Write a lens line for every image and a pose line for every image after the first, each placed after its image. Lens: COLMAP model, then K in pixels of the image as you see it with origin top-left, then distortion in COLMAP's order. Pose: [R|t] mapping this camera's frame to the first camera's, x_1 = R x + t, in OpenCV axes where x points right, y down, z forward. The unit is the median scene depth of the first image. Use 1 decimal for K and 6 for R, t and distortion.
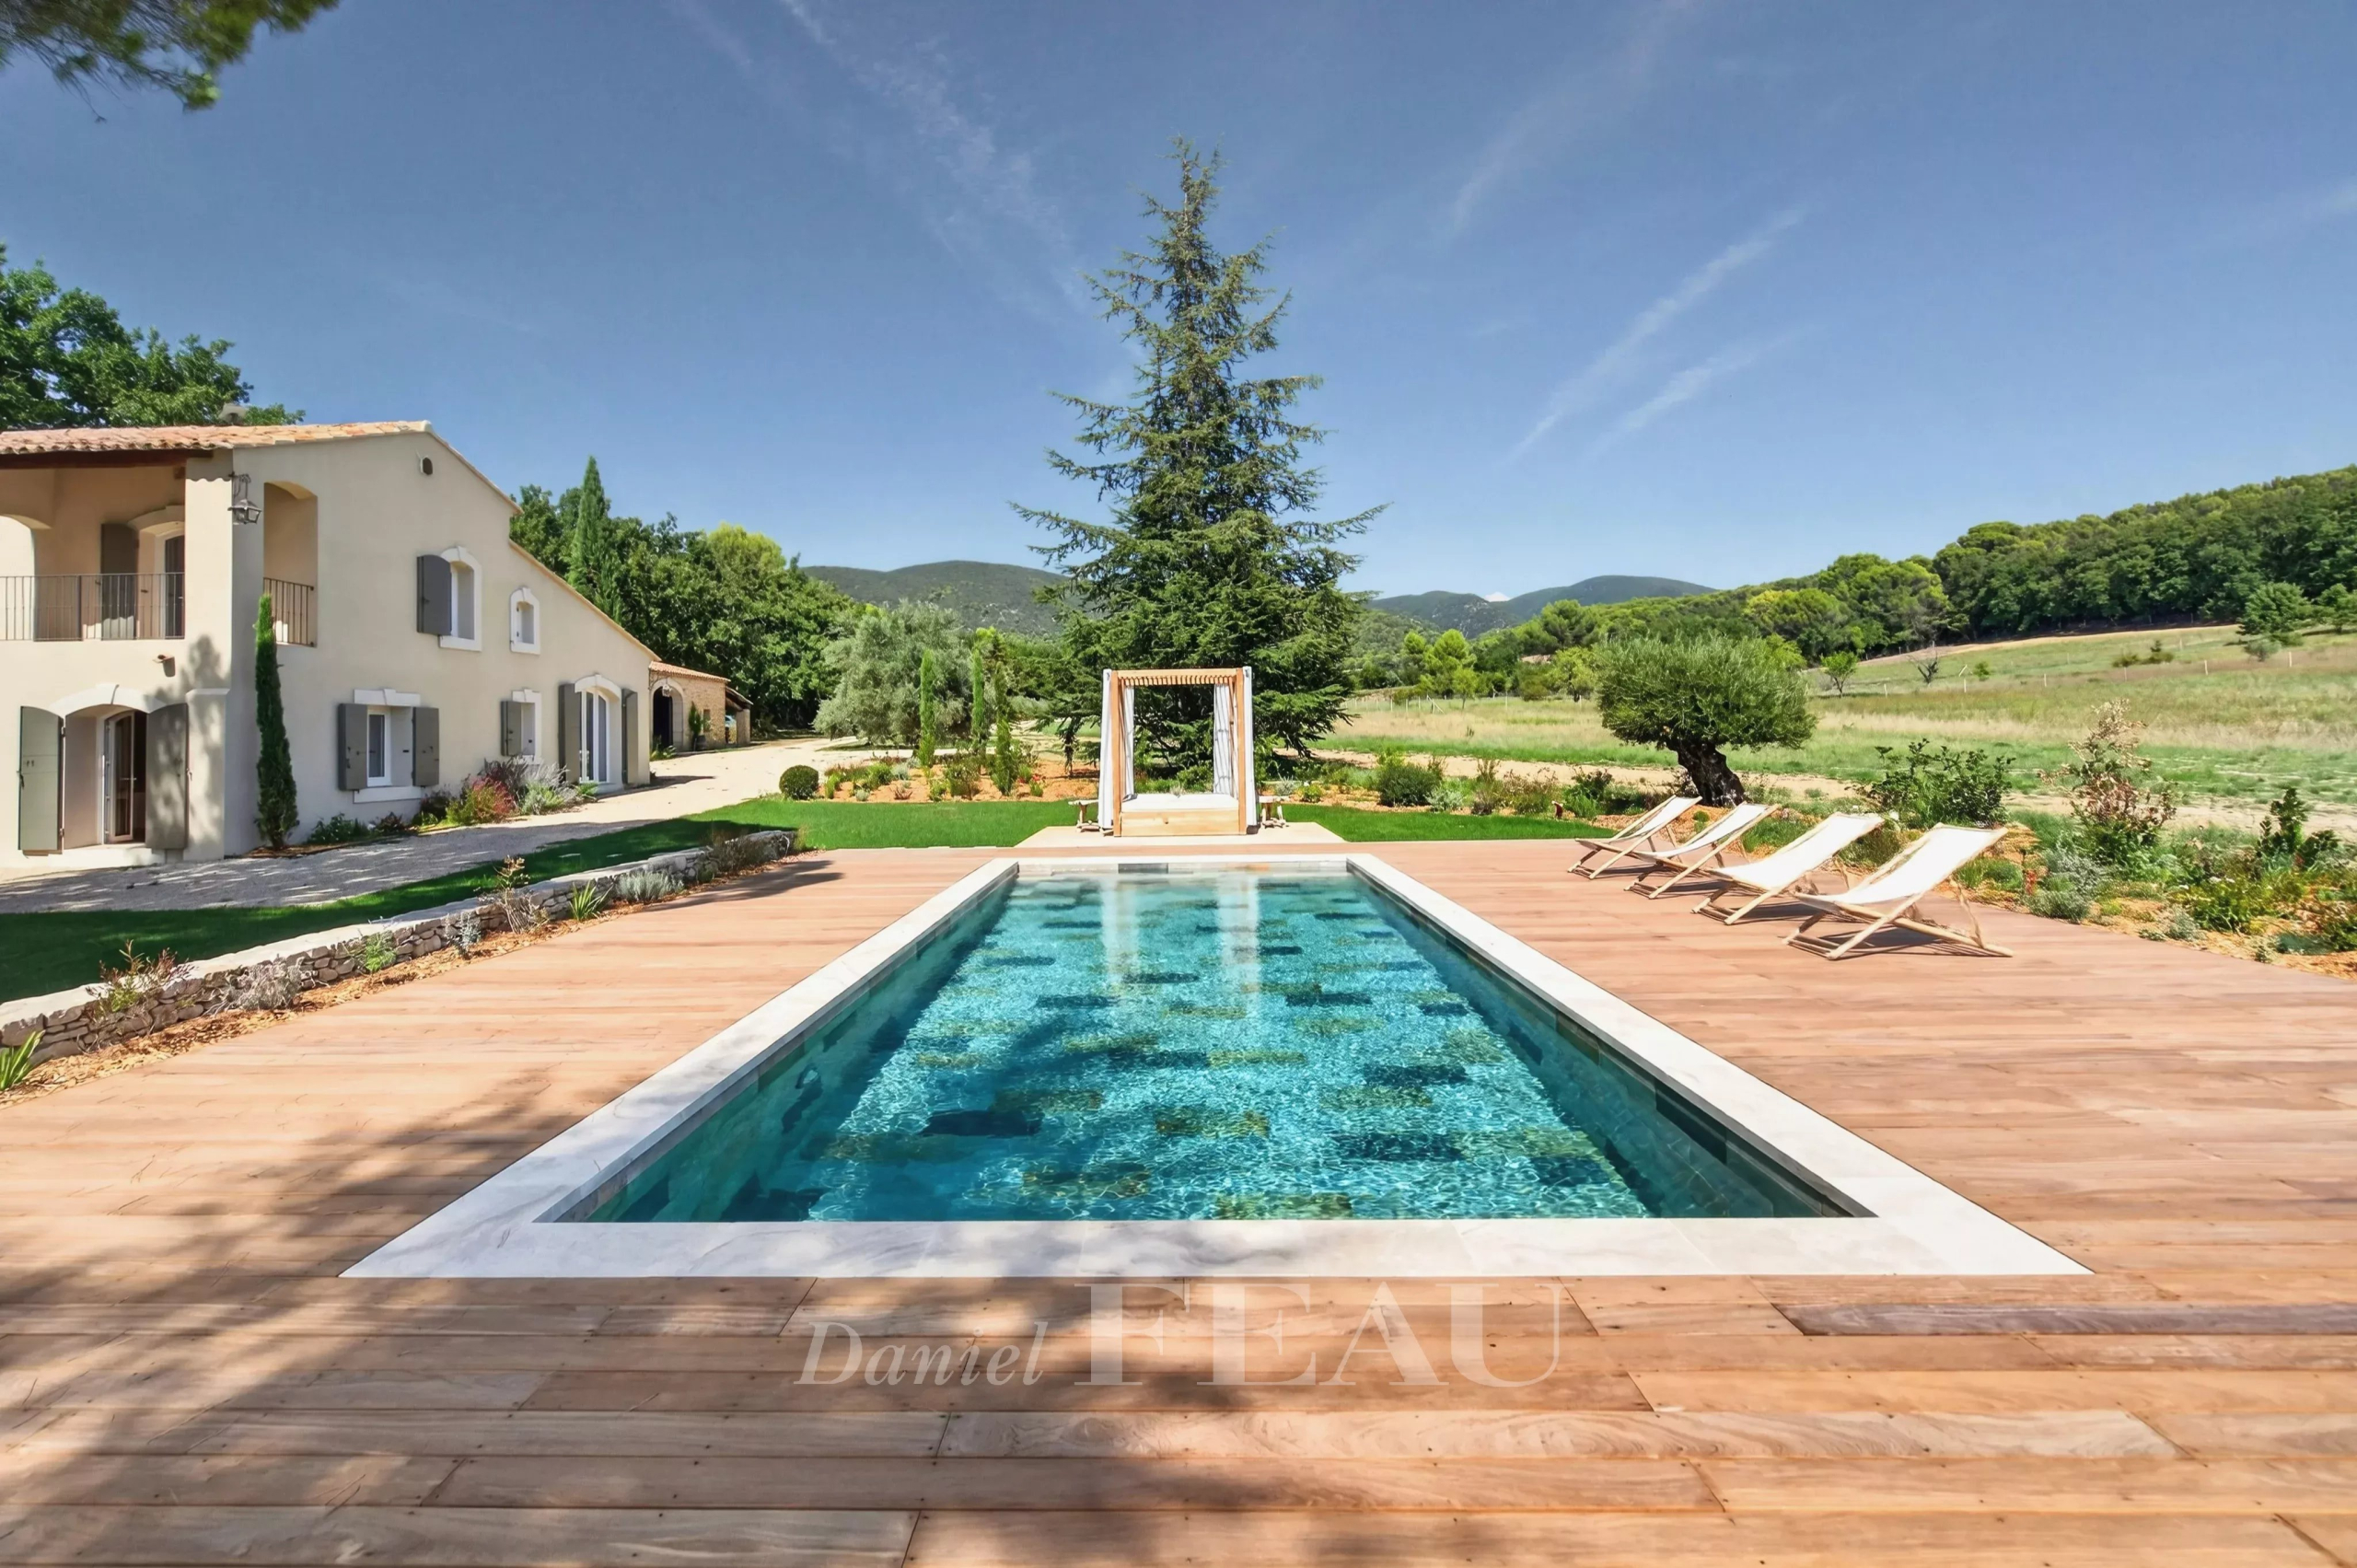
lens RADIAL K [[1152.3, 0, 1178.5], [0, 1152.3, 784.0], [0, 0, 1]] dist [0.009399, -0.000019]
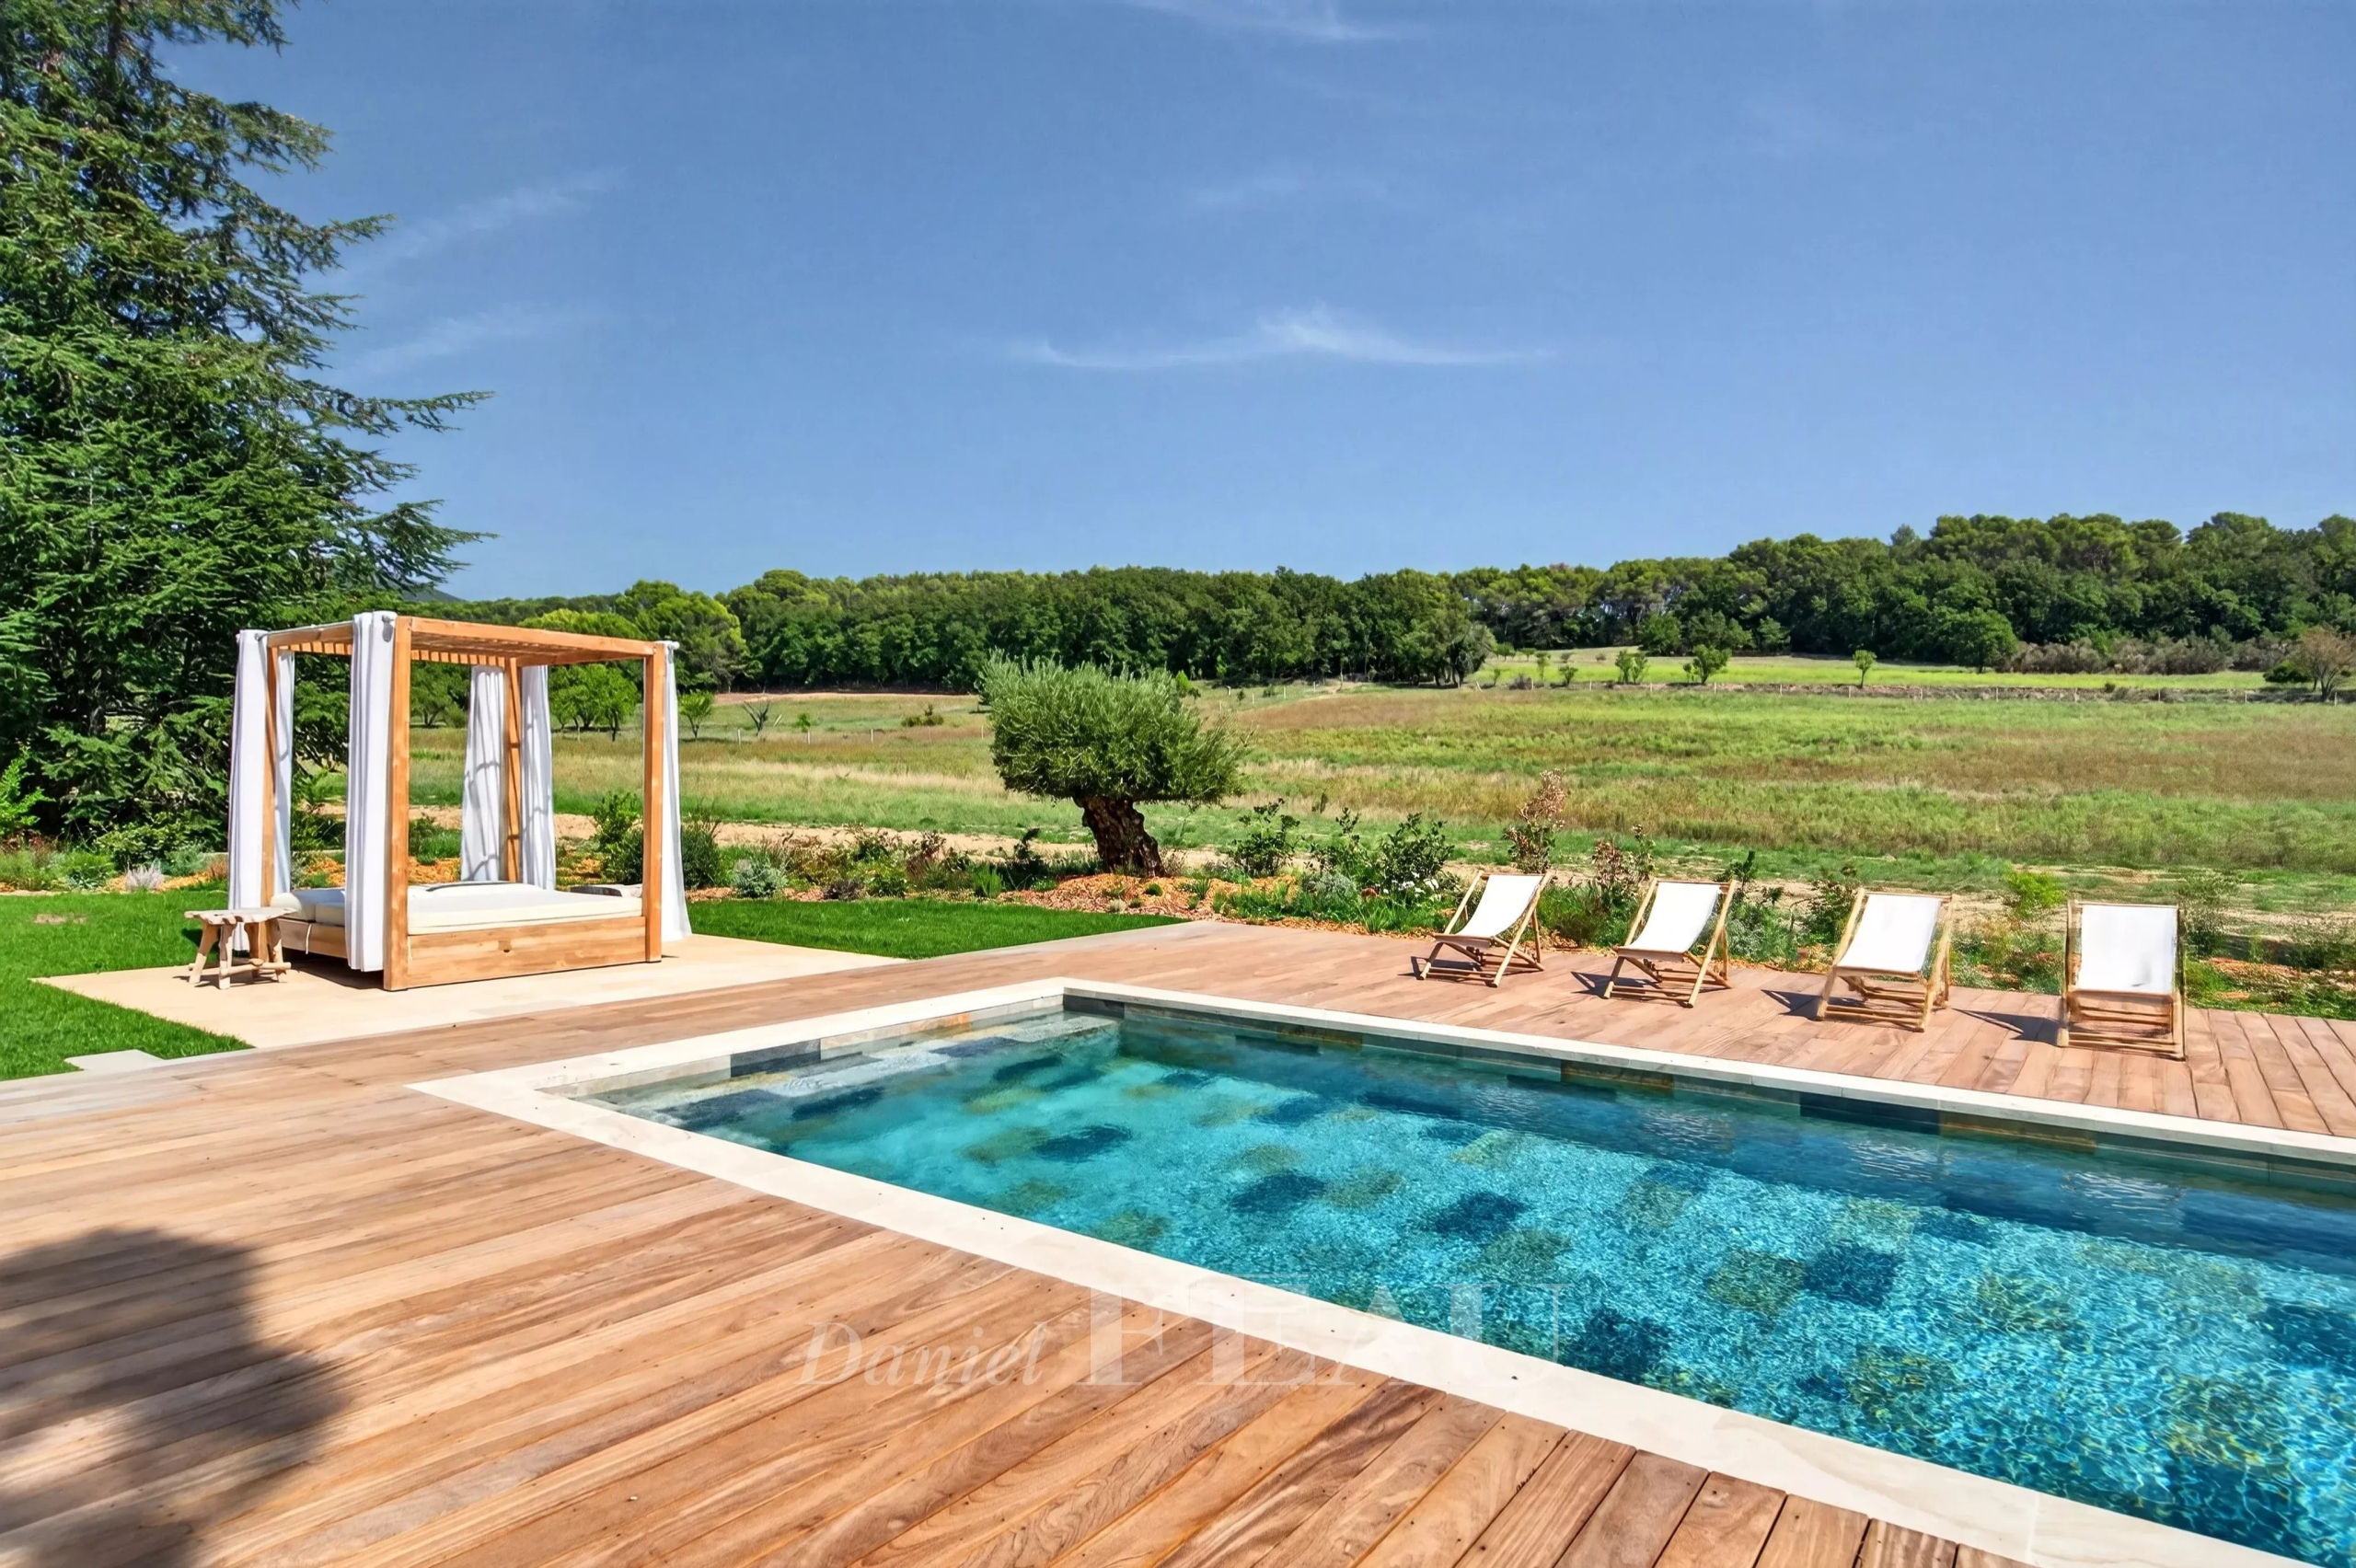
lens RADIAL K [[1366.9, 0, 1178.0], [0, 1366.9, 784.0], [0, 0, 1]] dist [-0.006004, -0.000788]
pose [[0.556968, 0.026594, 0.830108, -0.067174], [0.006439, 0.999319, -0.036335, -0.002639], [-0.830509, 0.025582, 0.556417, 0.098271]]
